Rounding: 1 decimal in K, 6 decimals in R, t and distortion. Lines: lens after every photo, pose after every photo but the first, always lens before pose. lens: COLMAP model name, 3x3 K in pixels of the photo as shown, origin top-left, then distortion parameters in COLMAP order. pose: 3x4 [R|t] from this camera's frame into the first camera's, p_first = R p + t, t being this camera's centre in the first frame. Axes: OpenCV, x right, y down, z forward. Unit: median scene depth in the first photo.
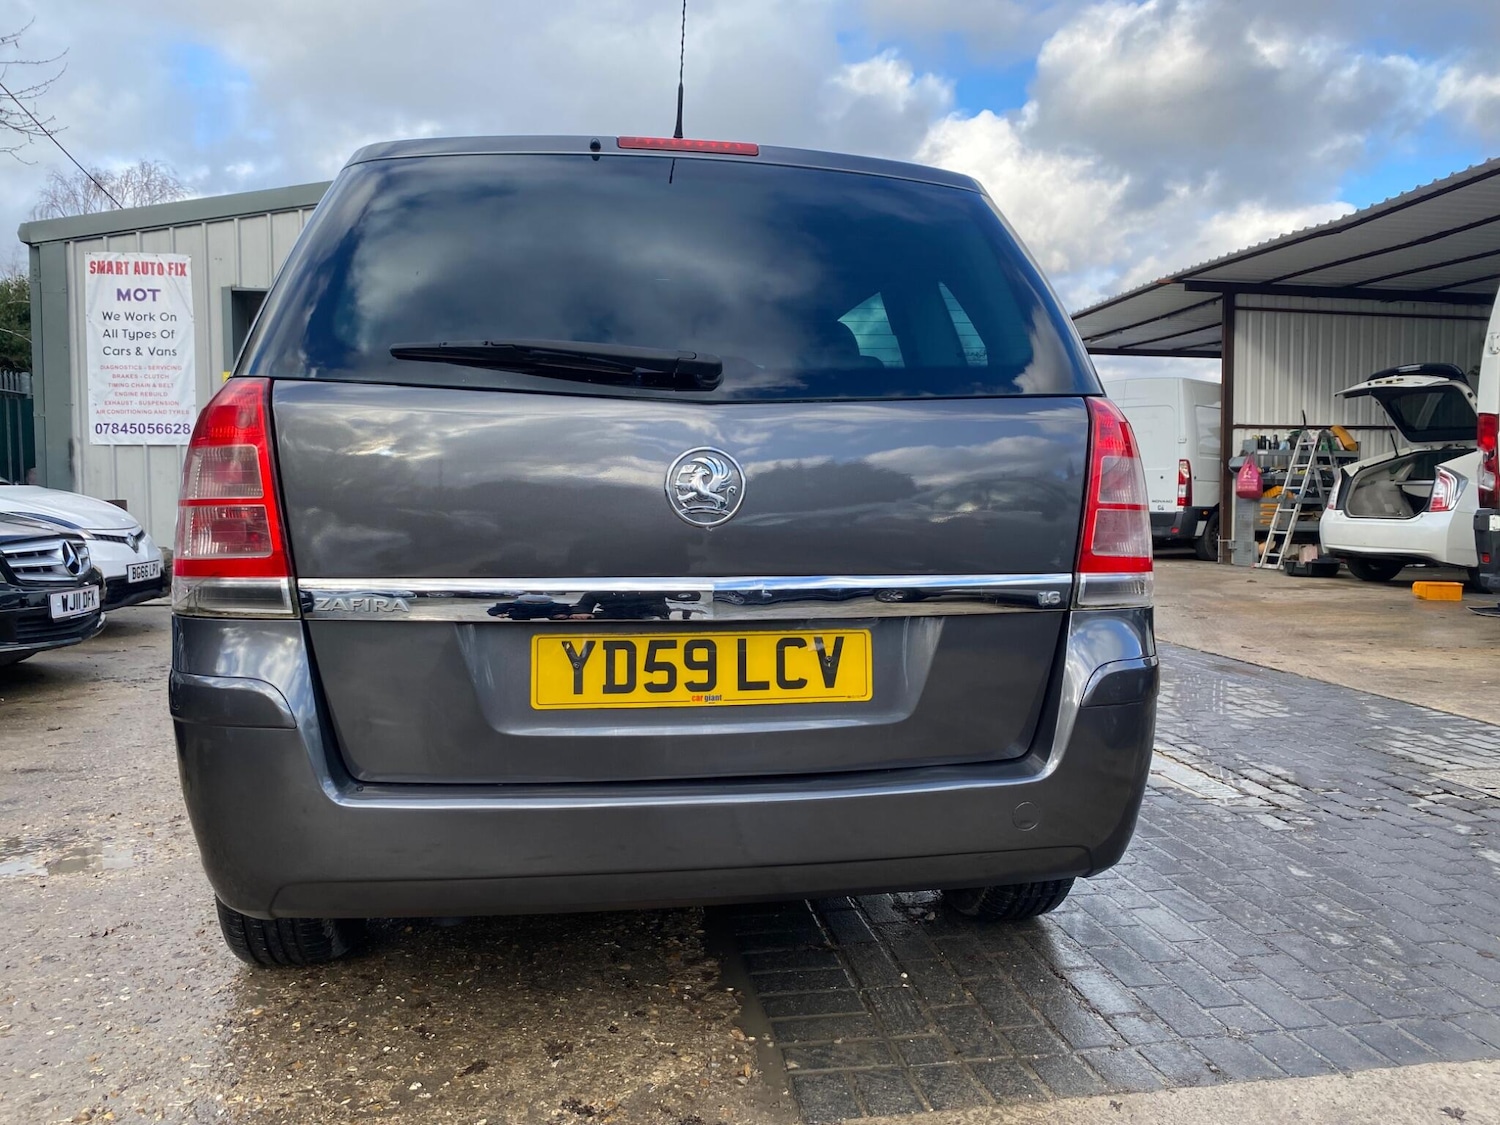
lens RADIAL K [[1146.0, 0, 756.0], [0, 1146.0, 552.8], [0, 0, 1]] dist [0.017052, -0.021907]
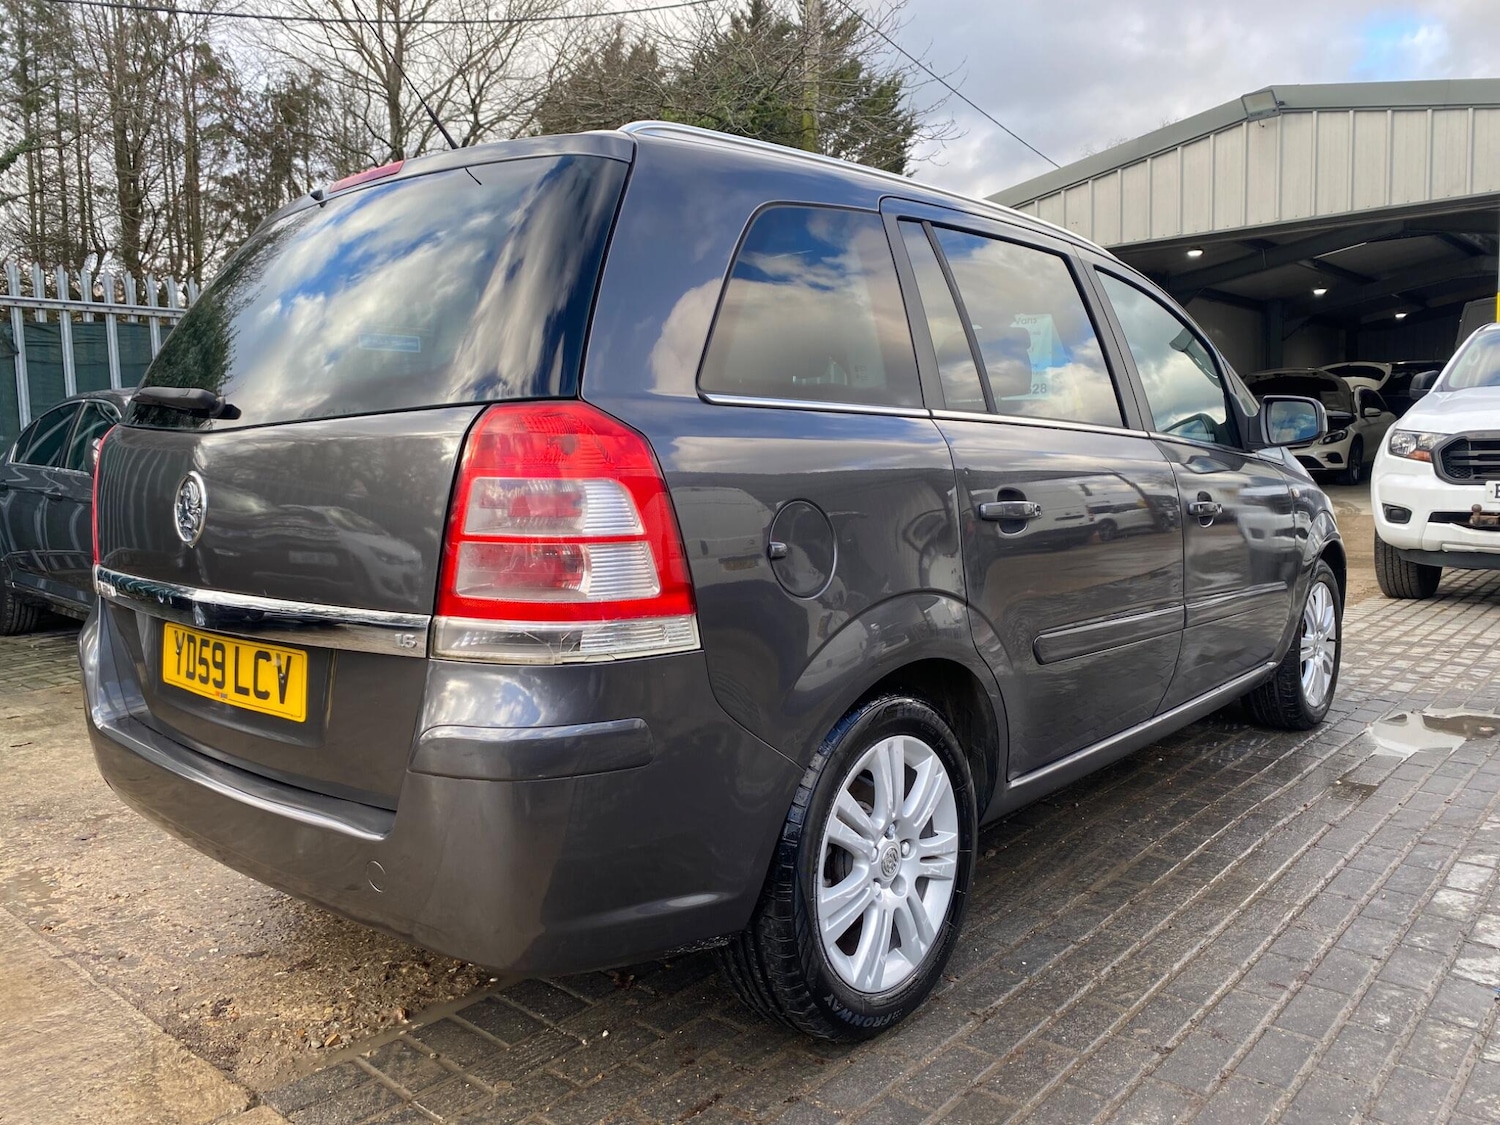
lens RADIAL K [[1146.0, 0, 746.7], [0, 1146.0, 566.8], [0, 0, 1]] dist [0.017052, -0.021907]
pose [[0.644546, 0.068857, -0.761459, 0.932907], [-0.020469, 0.997133, 0.072842, -0.075054], [0.764292, -0.031364, 0.644107, 0.545148]]
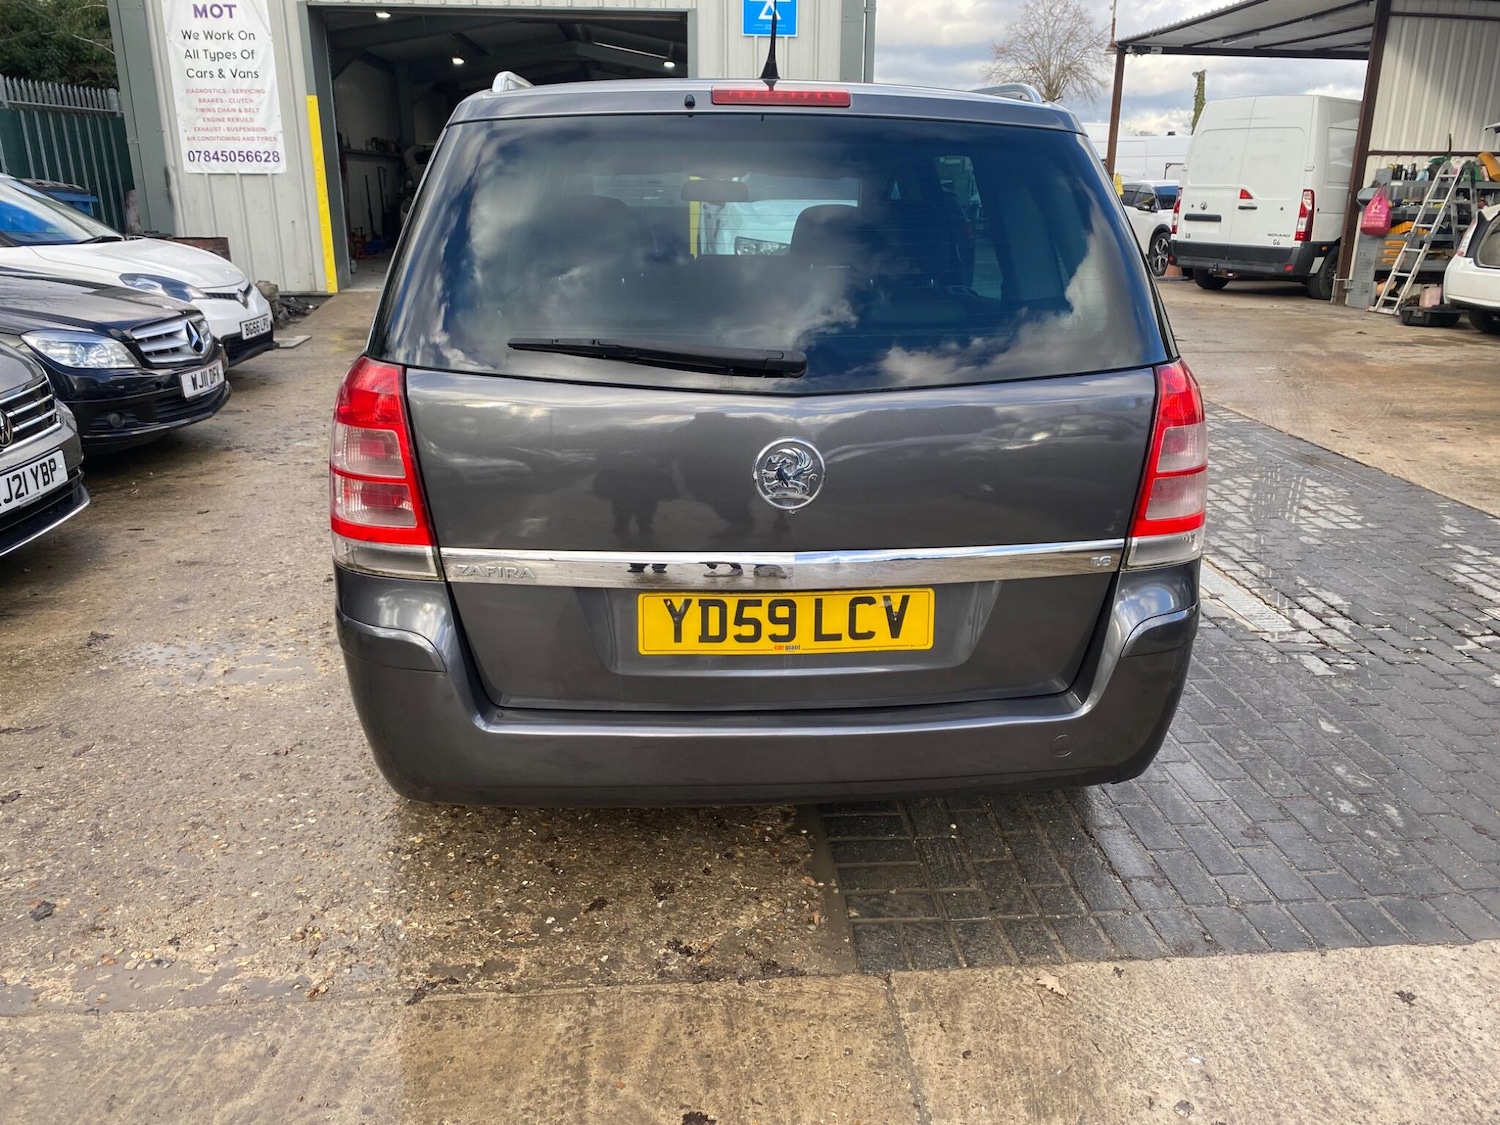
lens RADIAL K [[1146.0, 0, 750.1], [0, 1146.0, 547.3], [0, 0, 1]] dist [0.017052, -0.021907]
pose [[0.996626, 0.029215, -0.076703, 0.004211], [-0.008933, 0.967565, 0.252463, -0.214033], [0.081590, -0.250926, 0.964562, -0.076317]]
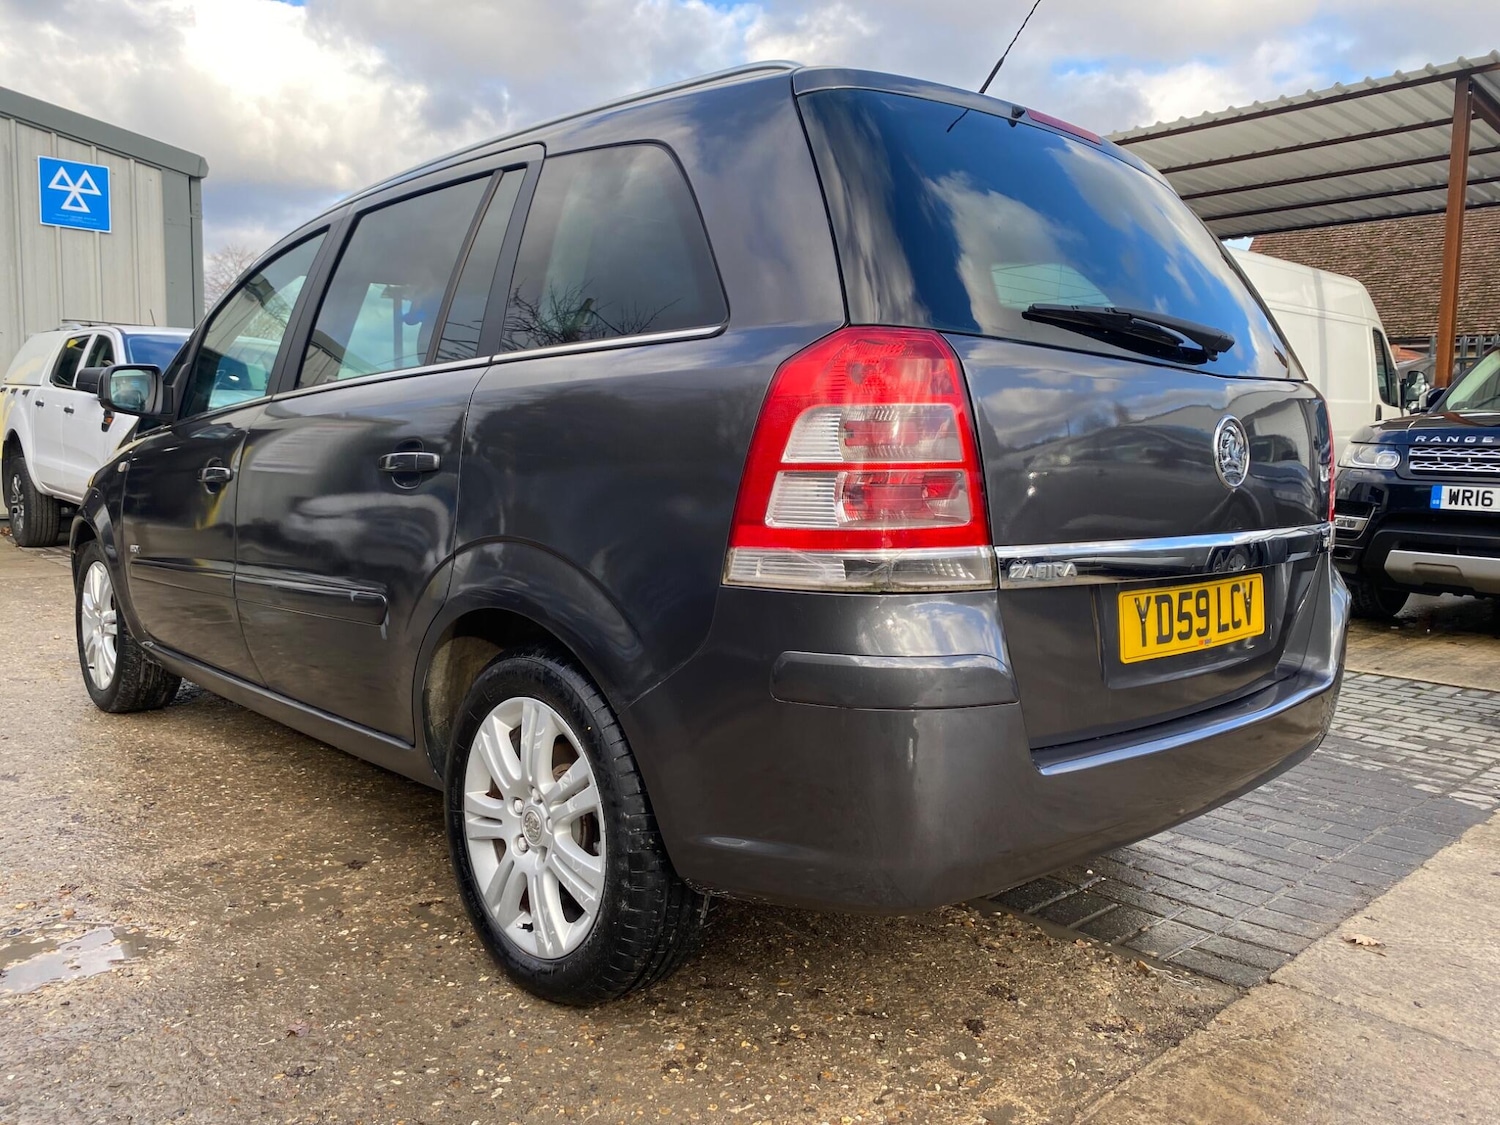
lens RADIAL K [[1146.0, 0, 735.6], [0, 1146.0, 561.0], [0, 0, 1]] dist [0.017052, -0.021907]
pose [[0.832085, -0.042210, 0.553040, -0.855418], [0.014328, 0.998403, 0.054644, -0.016780], [-0.554463, -0.037544, 0.831361, 0.259217]]
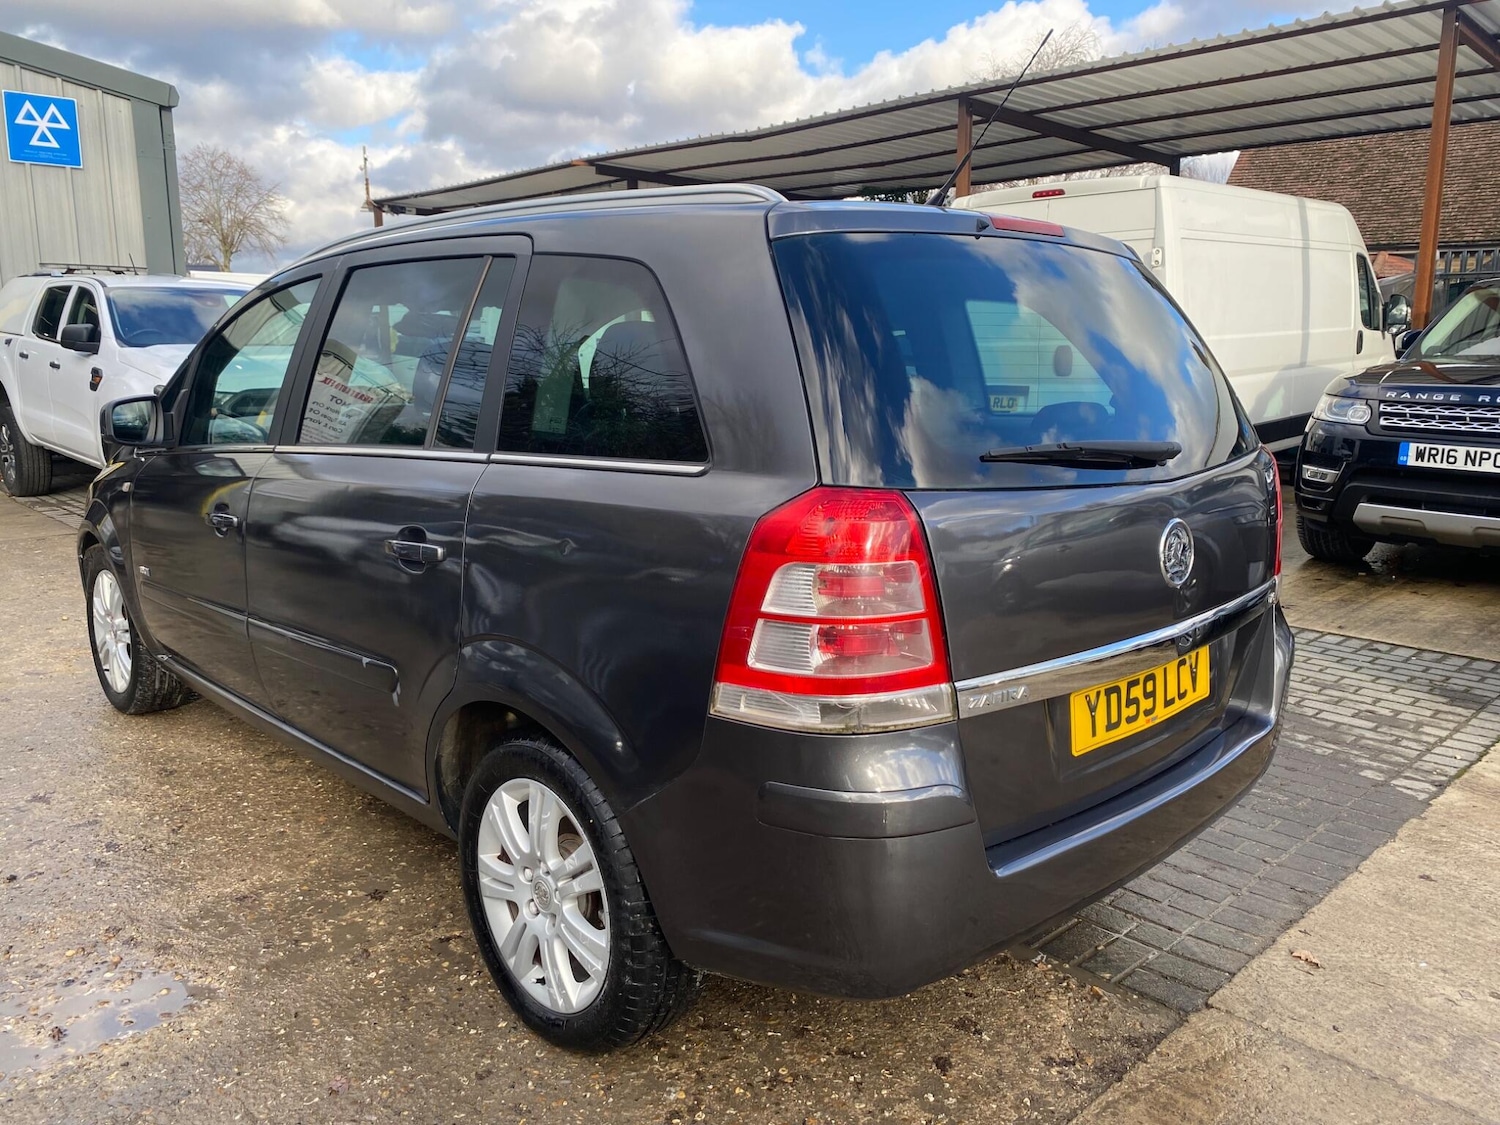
lens RADIAL K [[1146.0, 0, 750.6], [0, 1146.0, 552.5], [0, 0, 1]] dist [0.017052, -0.021907]
pose [[0.820630, -0.104832, 0.561762, -0.877519], [0.030051, 0.989586, 0.140770, -0.194938], [-0.570669, -0.098639, 0.815234, 0.205783]]
